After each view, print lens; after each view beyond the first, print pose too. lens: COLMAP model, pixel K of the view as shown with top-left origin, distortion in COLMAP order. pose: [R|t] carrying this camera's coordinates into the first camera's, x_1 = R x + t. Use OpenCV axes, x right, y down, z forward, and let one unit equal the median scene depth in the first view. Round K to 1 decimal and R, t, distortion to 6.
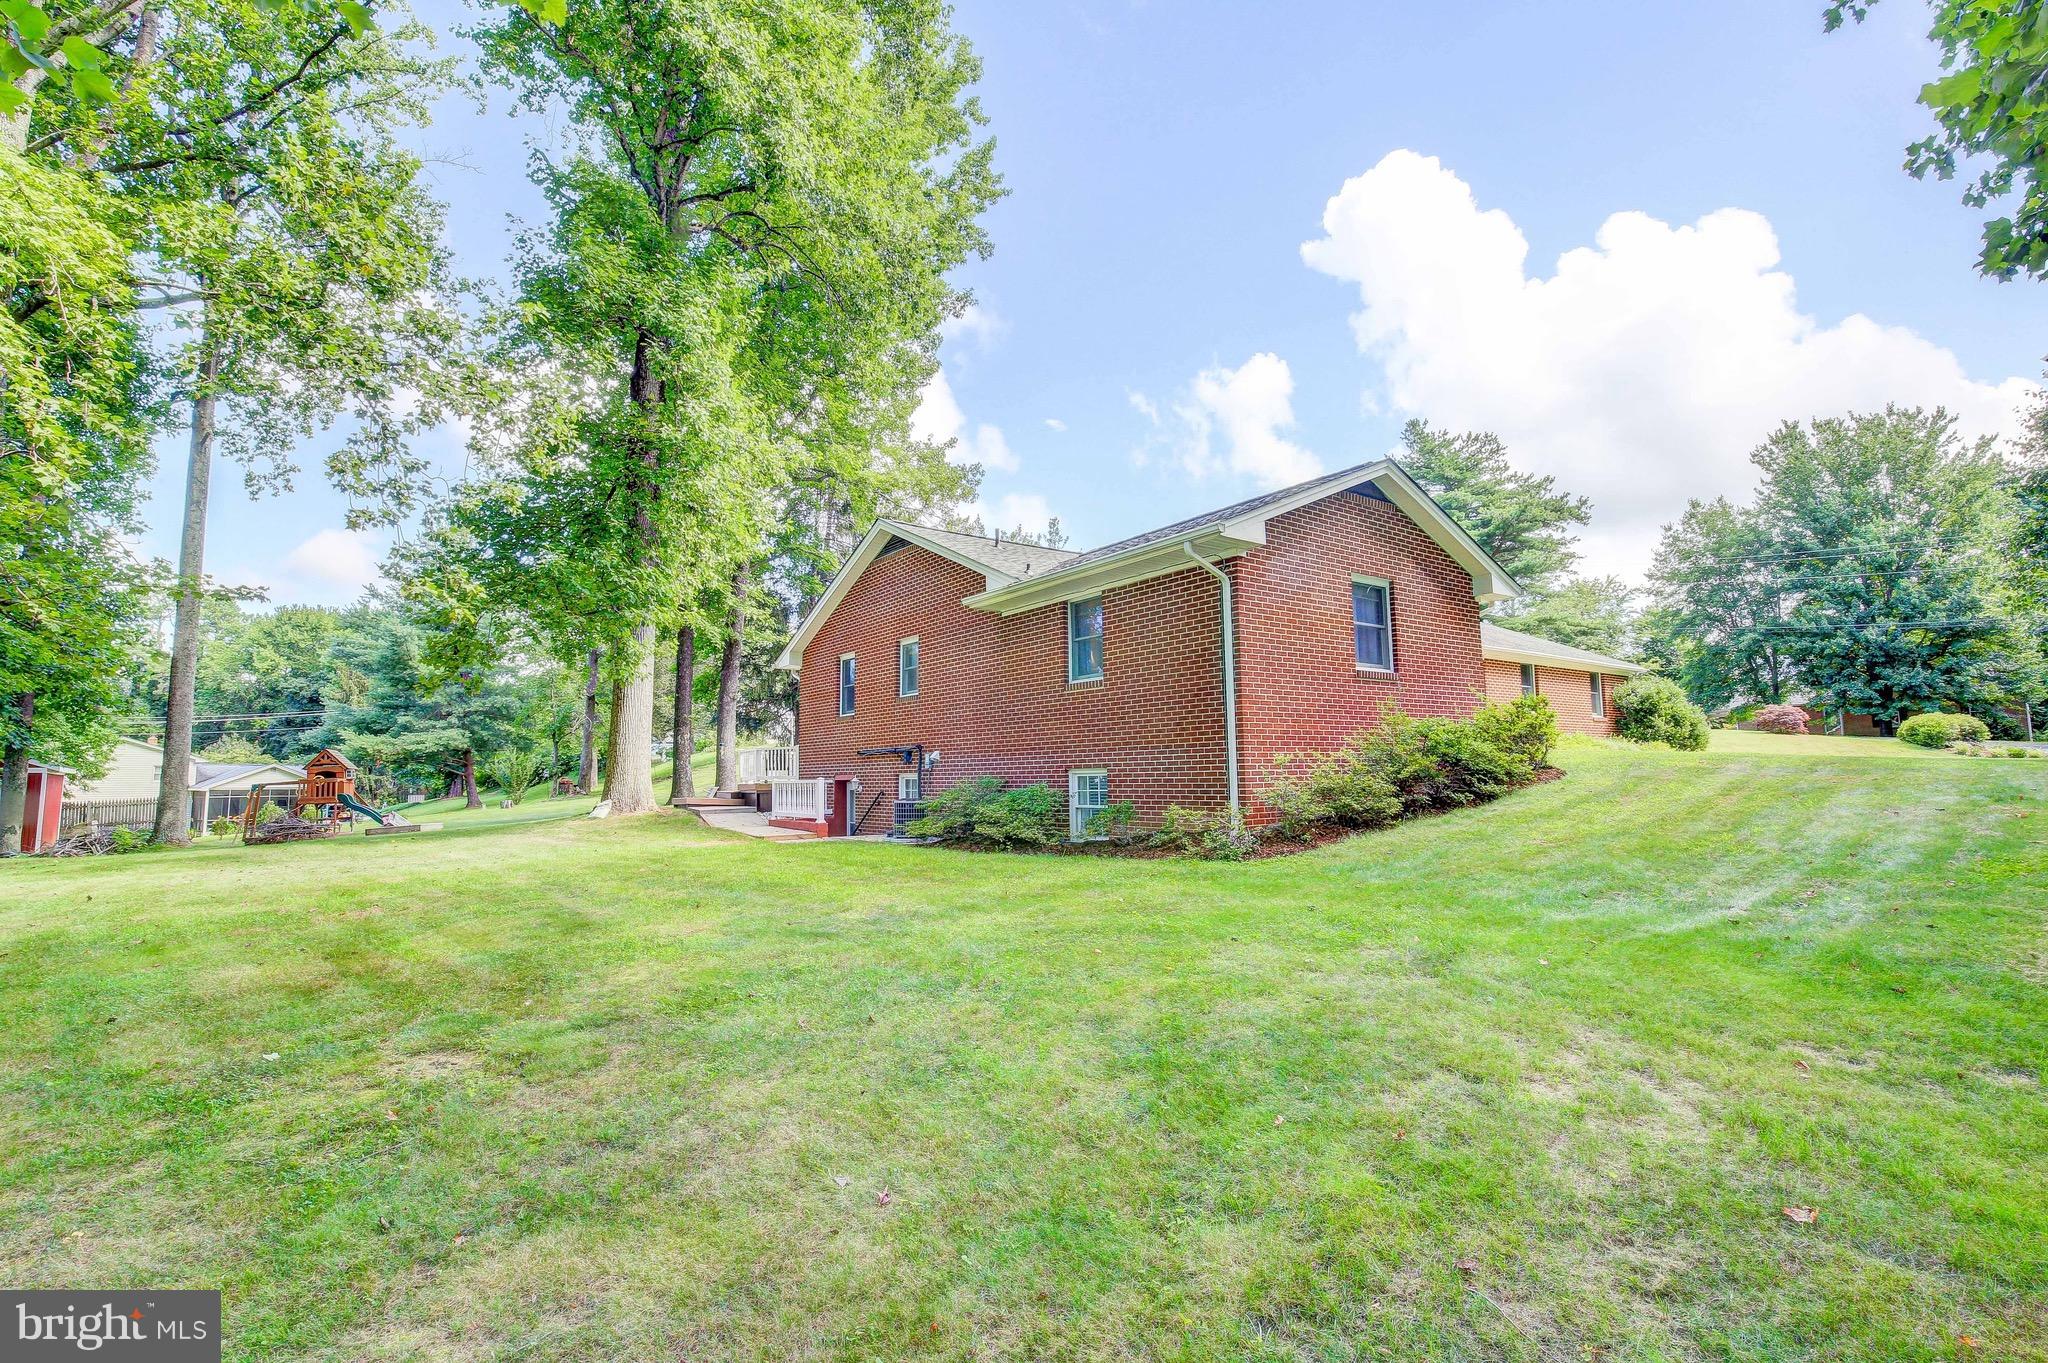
lens RADIAL K [[940.2, 0, 1026.1], [0, 940.2, 678.1], [0, 0, 1]] dist [-0.037541, 0.008038]
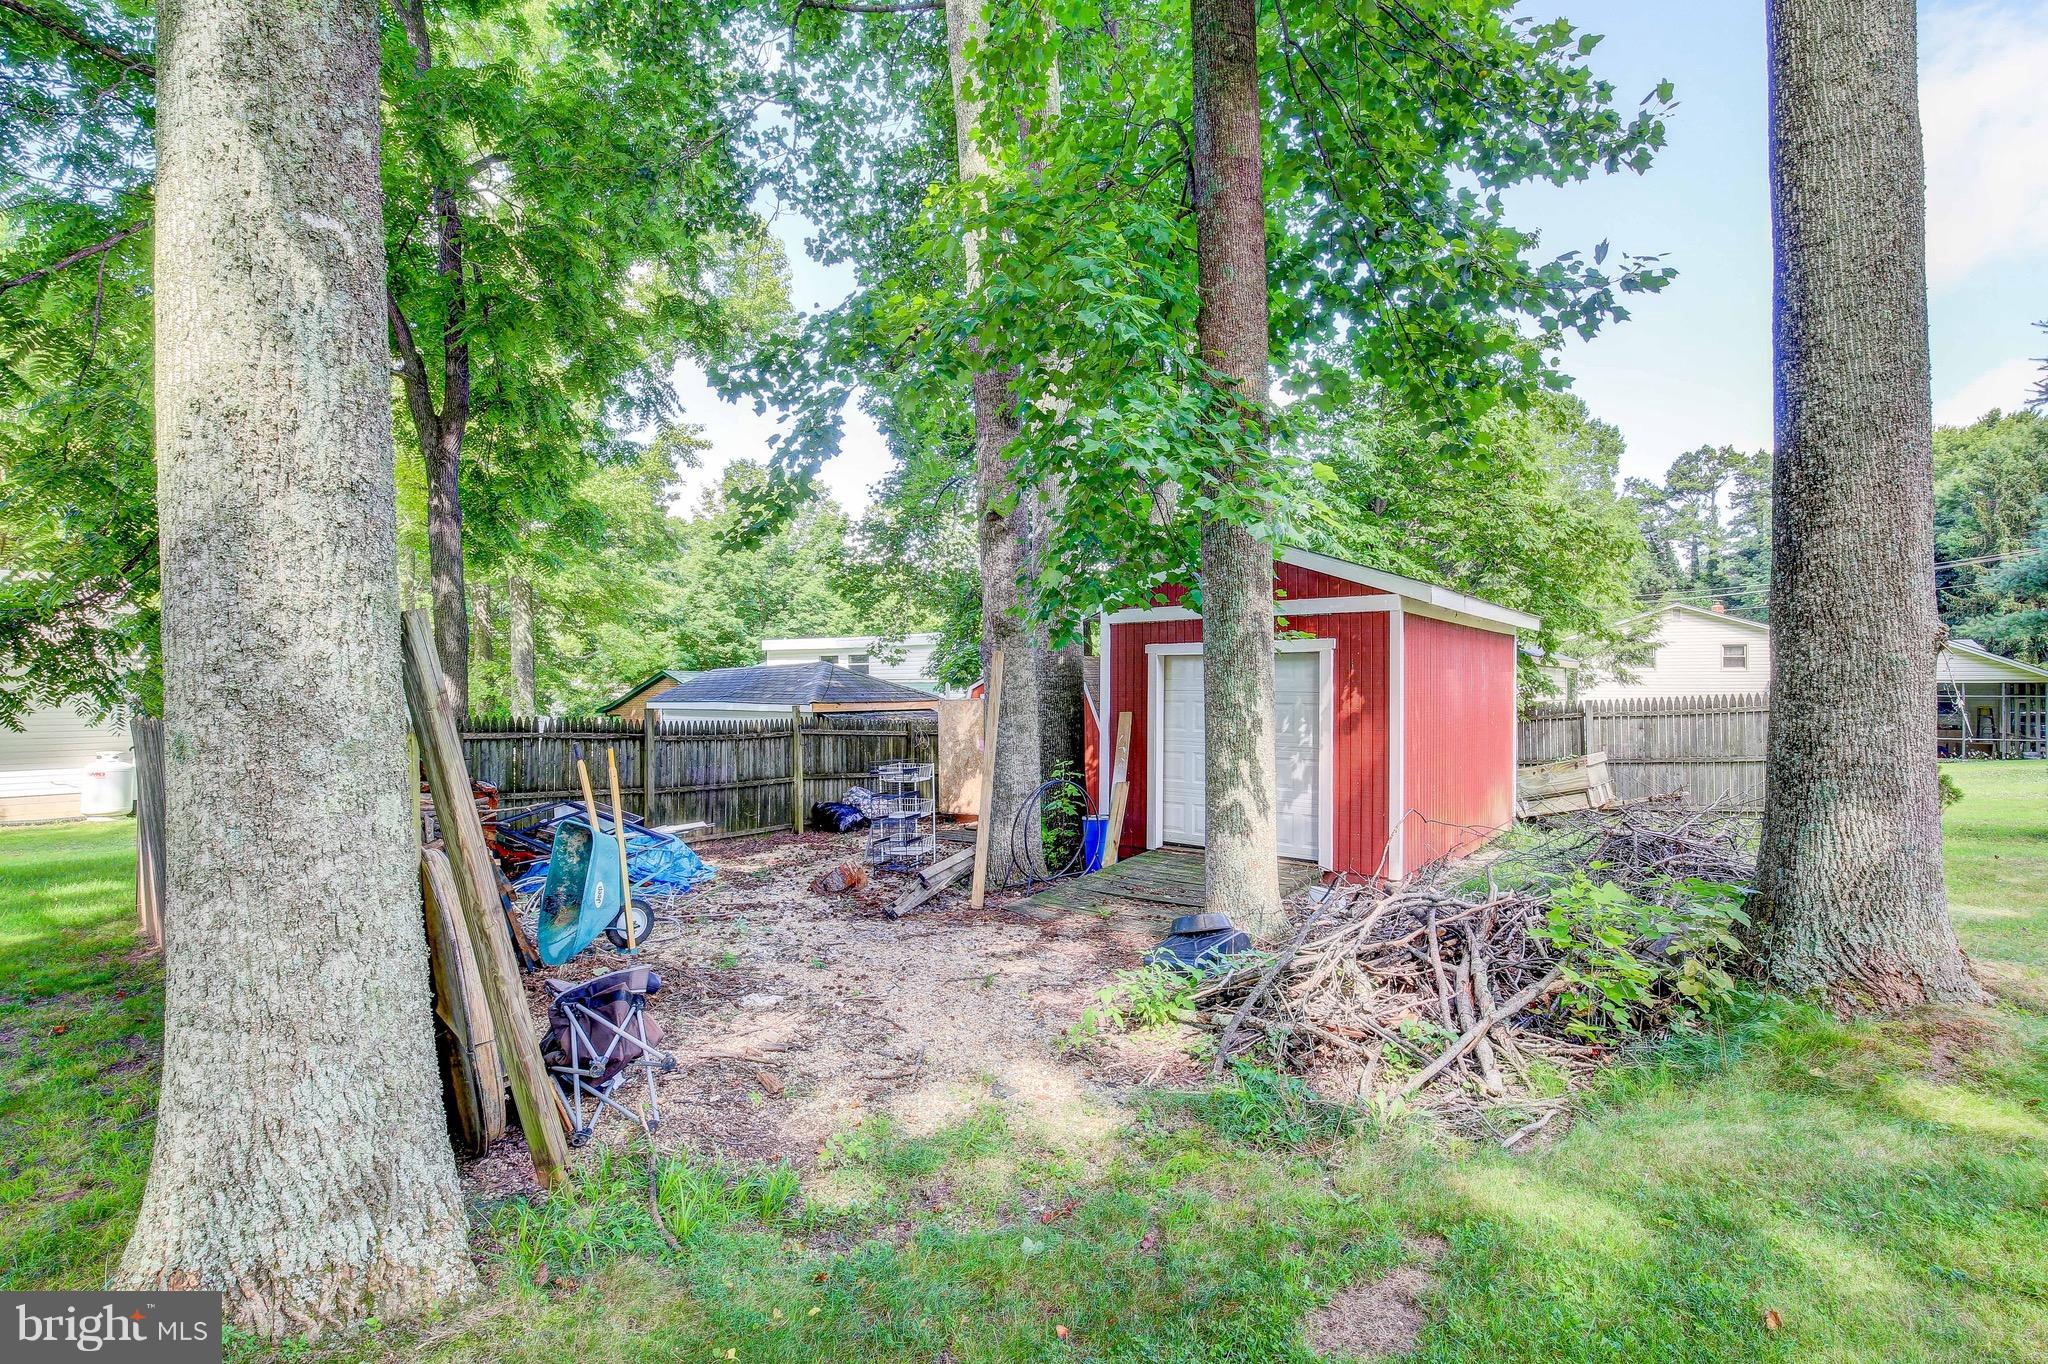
lens RADIAL K [[940.2, 0, 1026.1], [0, 940.2, 678.6], [0, 0, 1]] dist [-0.037541, 0.008038]
pose [[0.165497, 0.009220, -0.986167, -0.302758], [0.102750, 0.994353, 0.026540, 0.040378], [0.980843, -0.105721, 0.163615, 0.315587]]
